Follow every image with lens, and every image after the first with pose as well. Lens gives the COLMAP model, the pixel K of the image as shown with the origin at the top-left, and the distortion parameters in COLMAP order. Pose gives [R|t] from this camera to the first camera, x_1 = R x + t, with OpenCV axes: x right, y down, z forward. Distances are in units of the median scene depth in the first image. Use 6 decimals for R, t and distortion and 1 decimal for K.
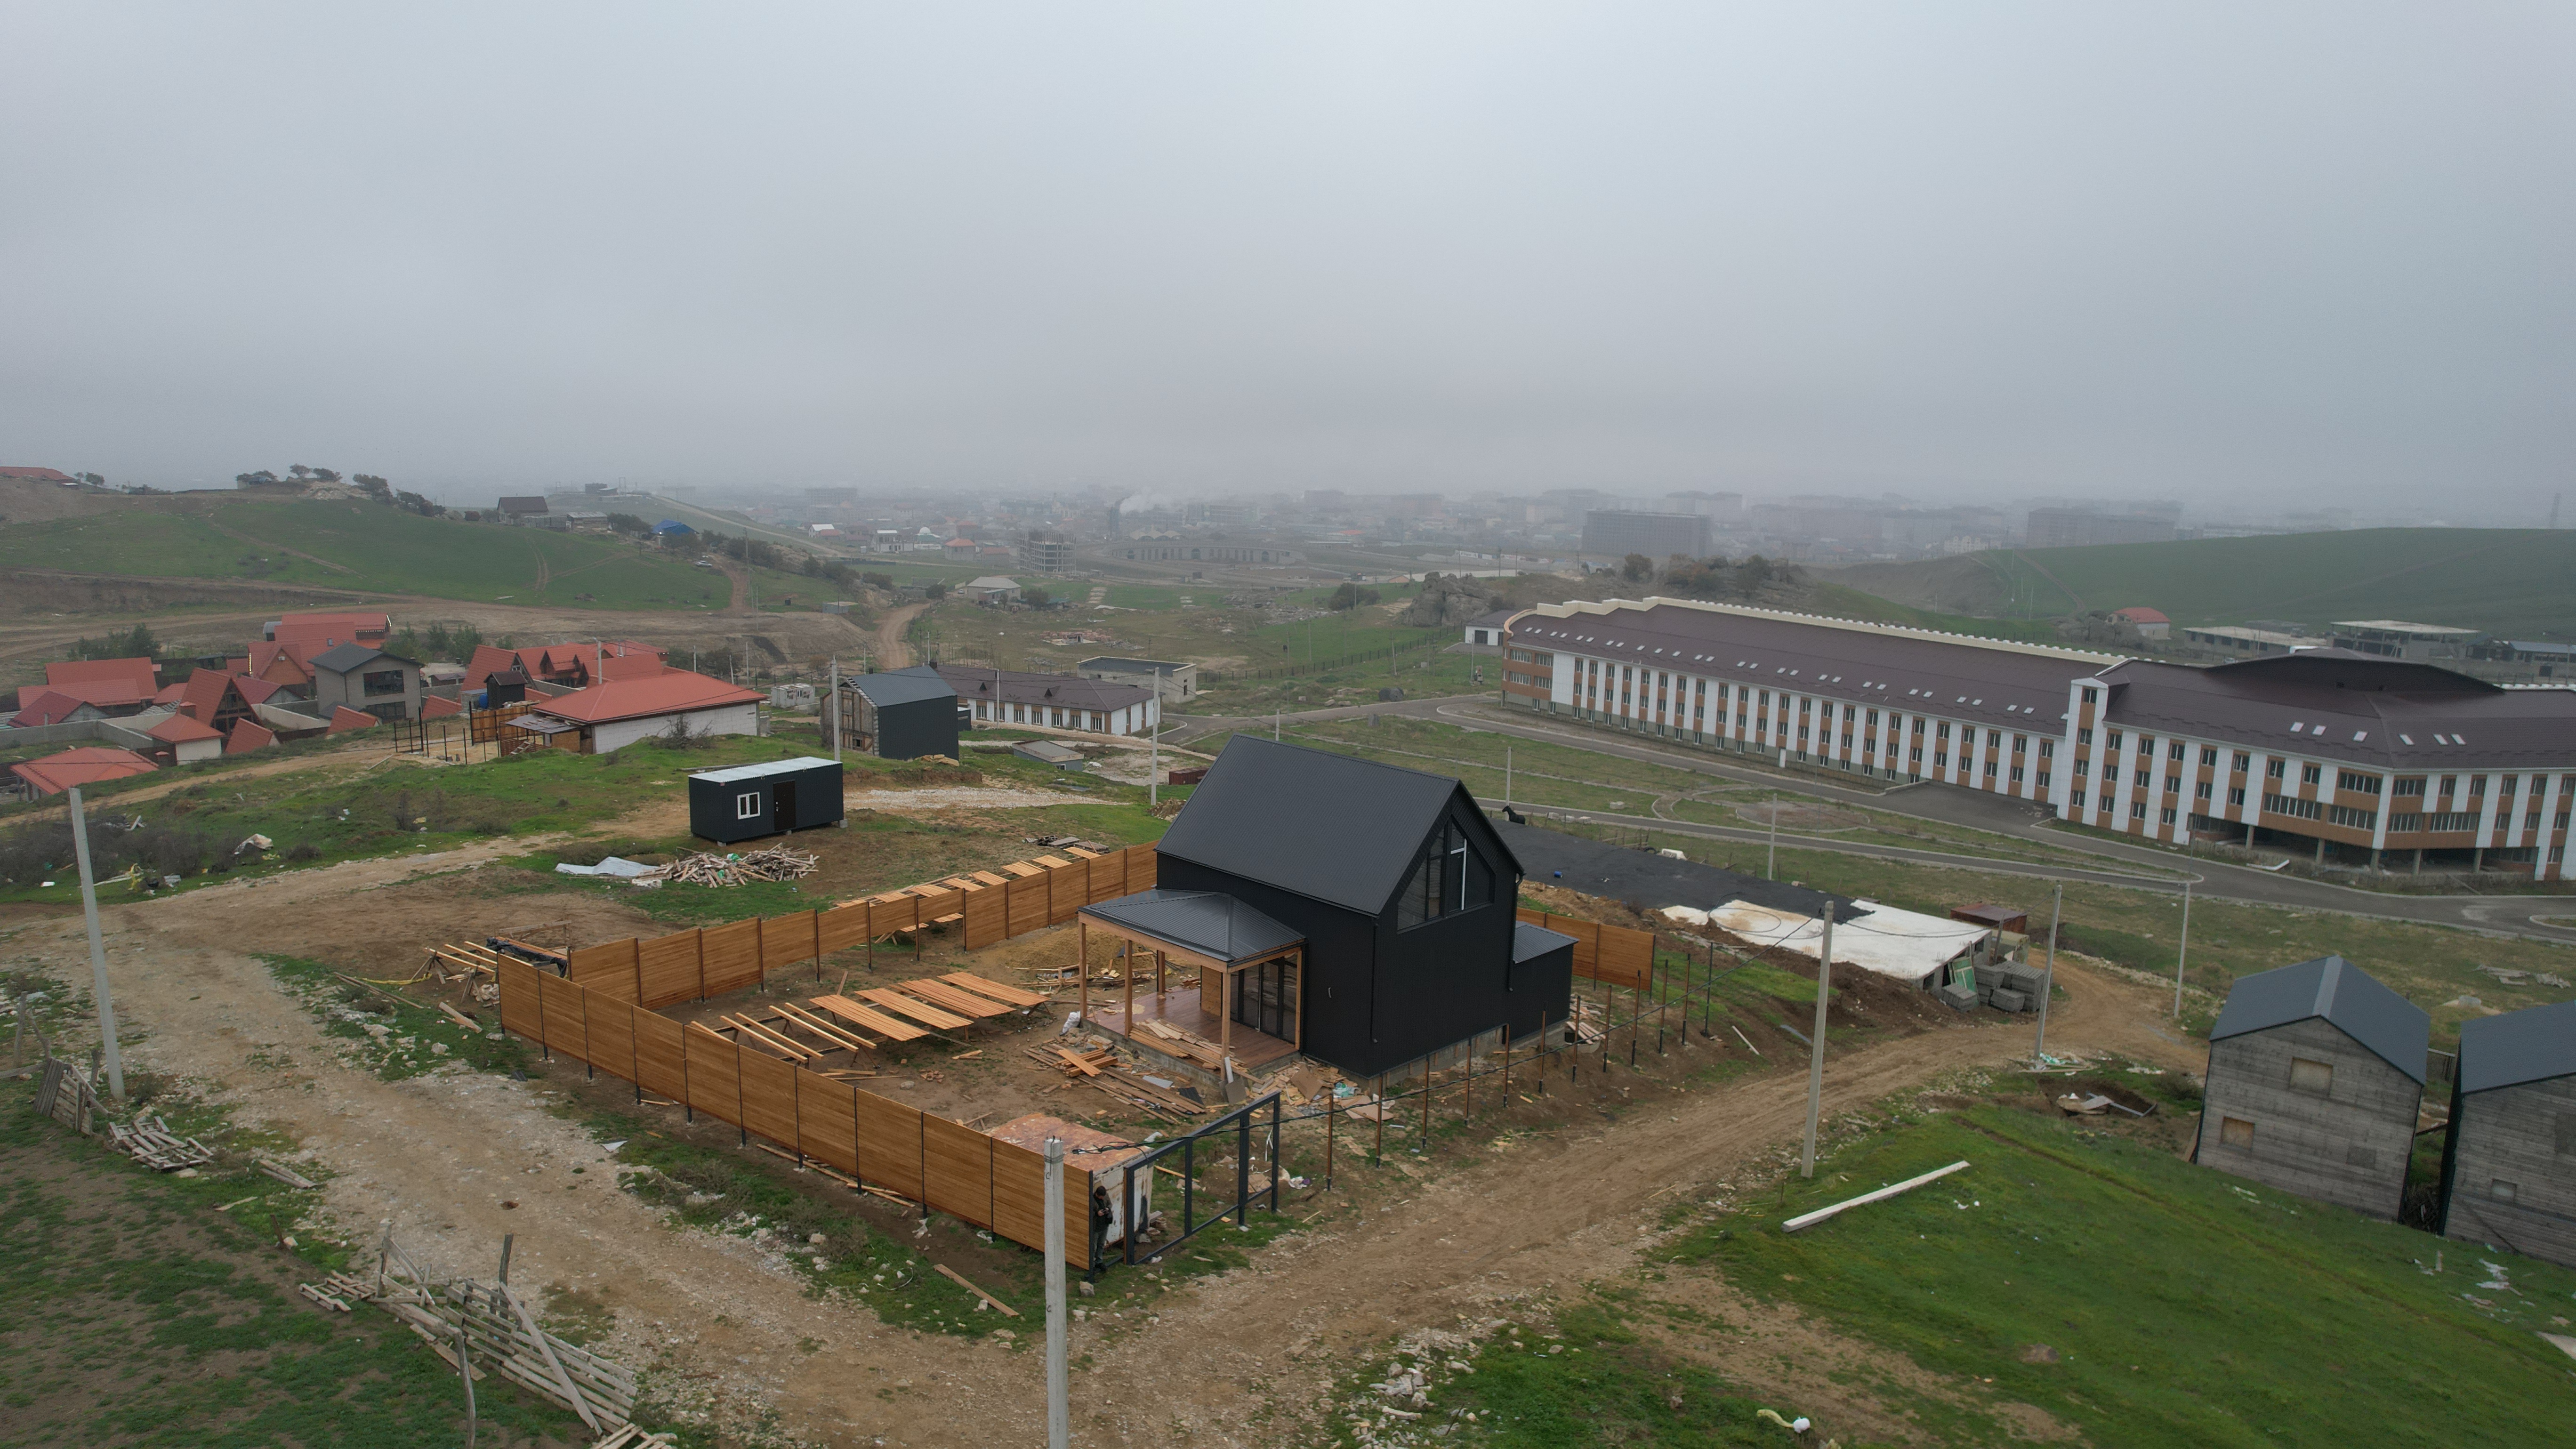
lens RADIAL K [[1649.4, 0, 1276.8], [0, 1649.4, 732.0], [0, 0, 1]] dist [-0.059660, 0.053454]
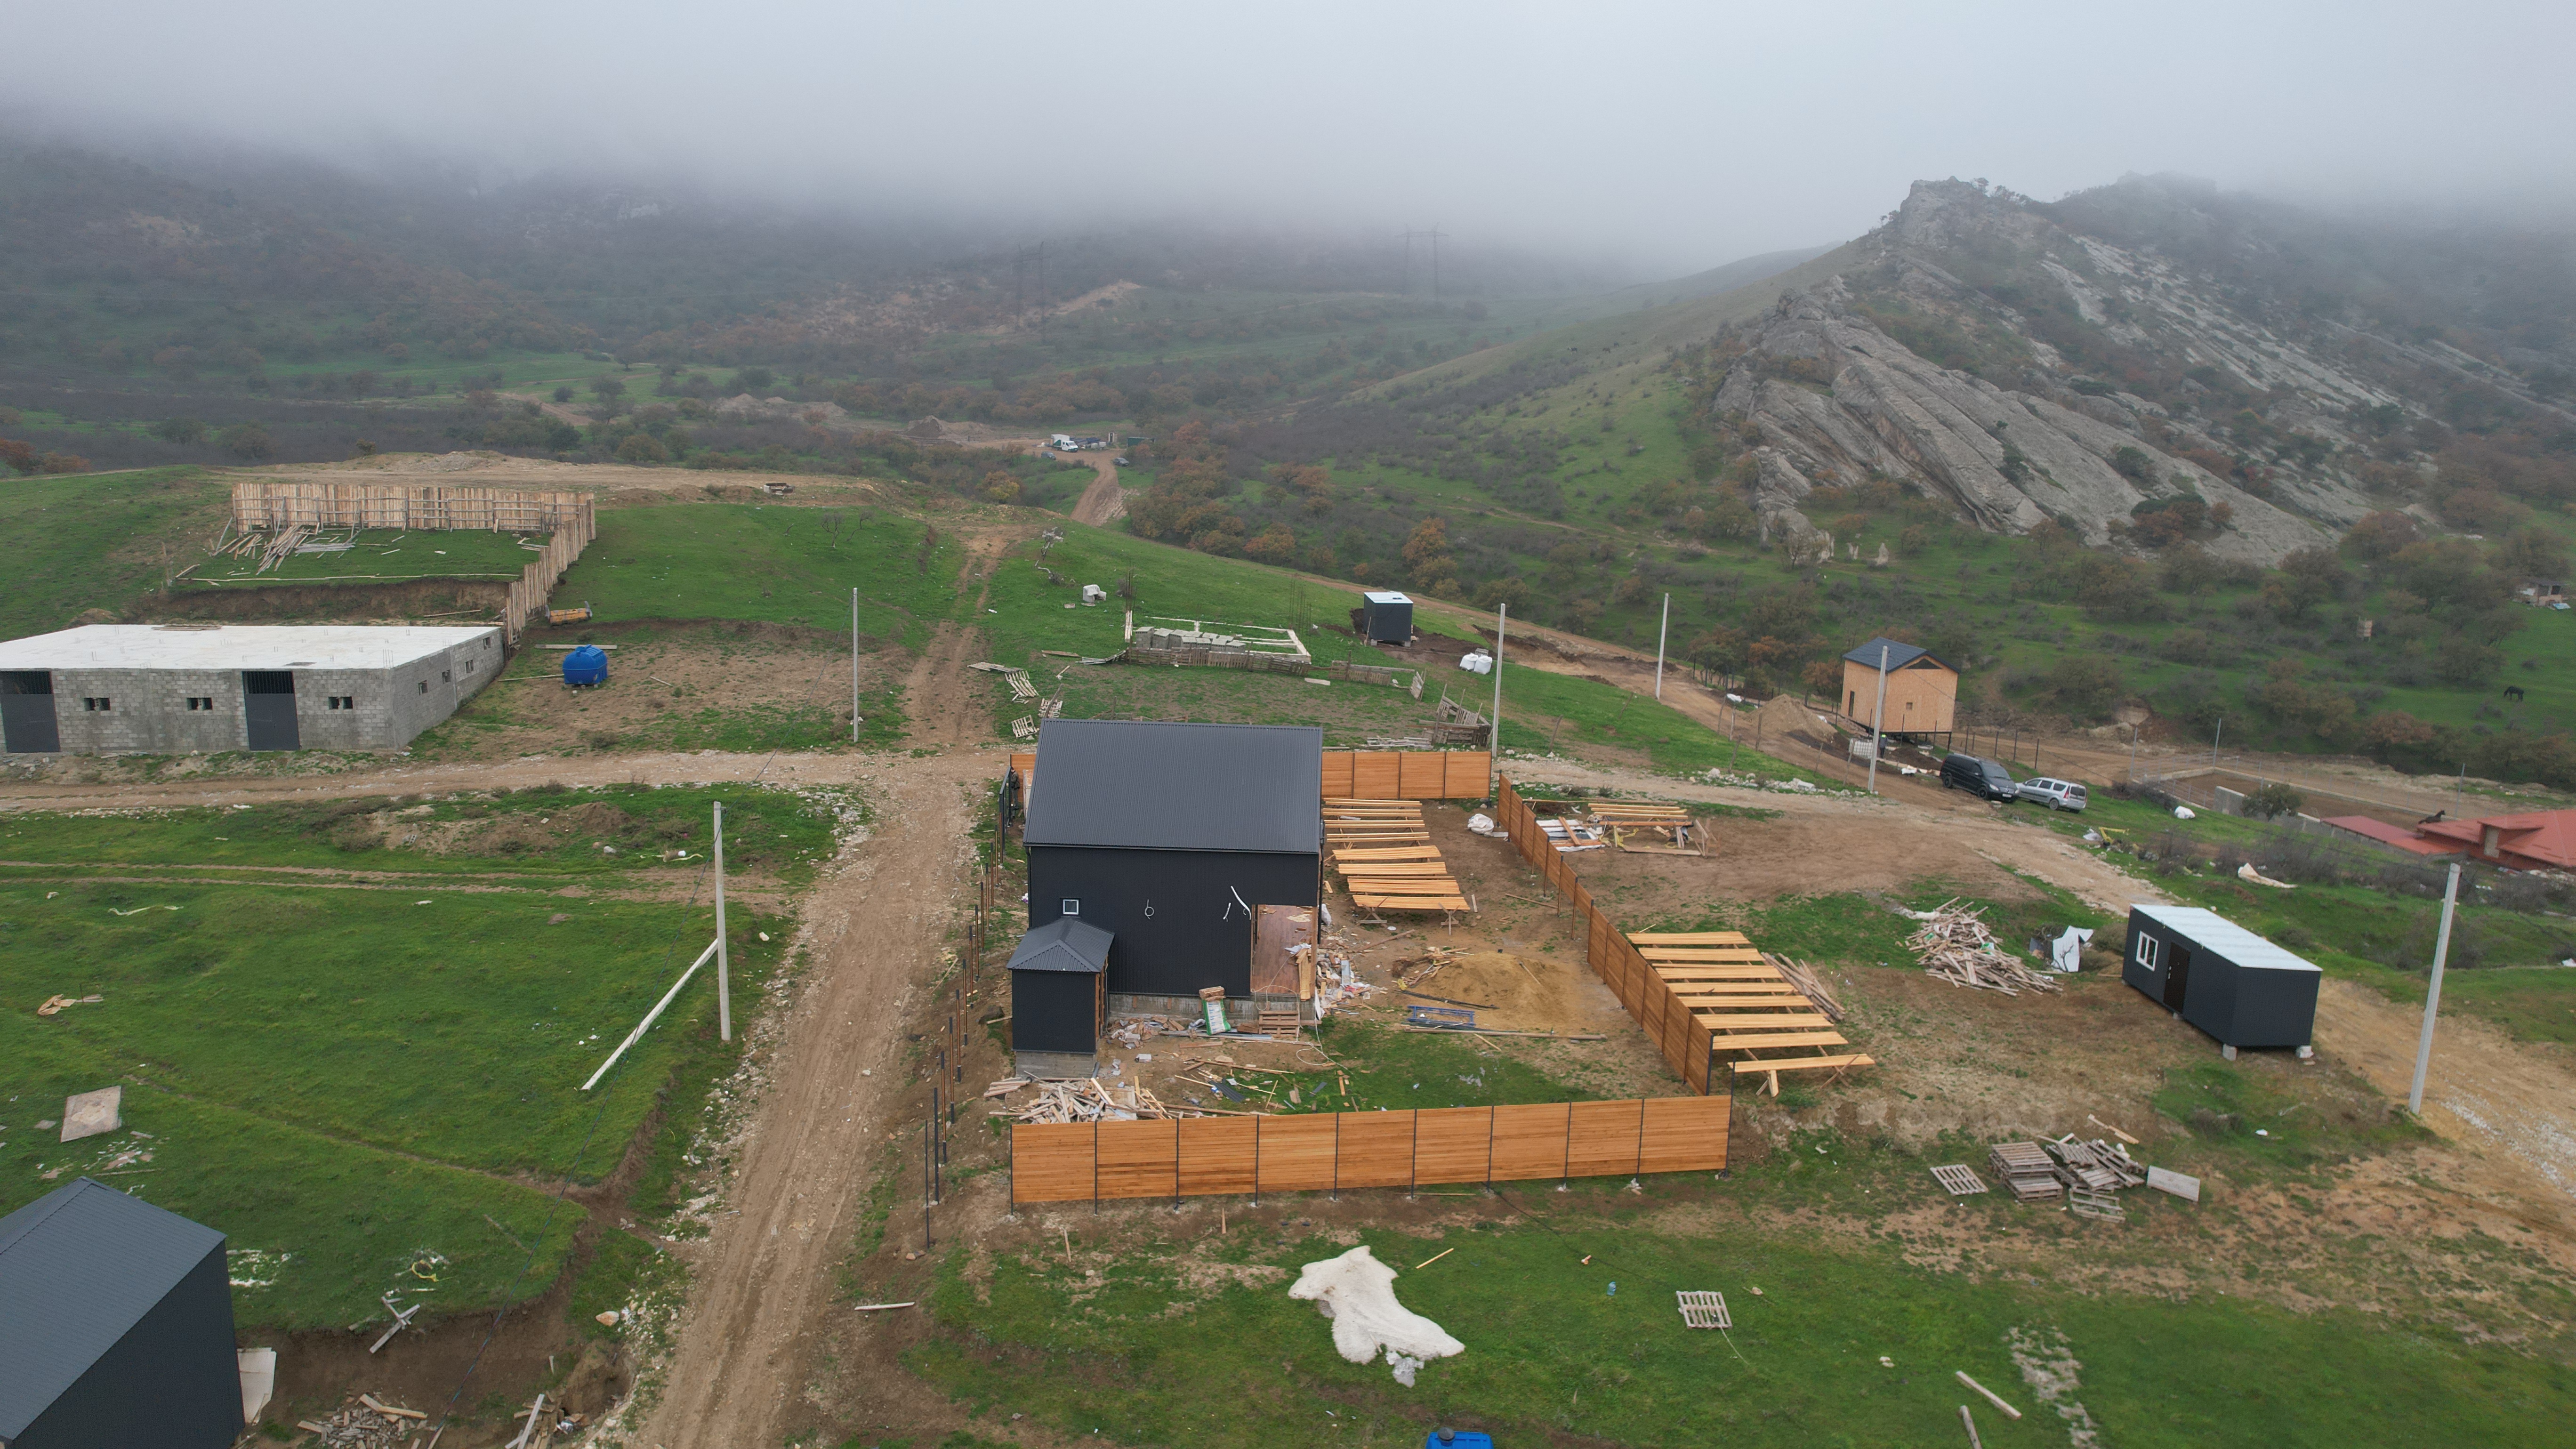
lens RADIAL K [[1649.4, 0, 1276.8], [0, 1649.4, 732.0], [0, 0, 1]] dist [-0.059660, 0.053454]
pose [[-0.735255, 0.091189, -0.671629, 0.200184], [-0.167189, 0.935889, 0.310096, -0.090933], [0.656847, 0.340288, -0.672871, 0.492901]]
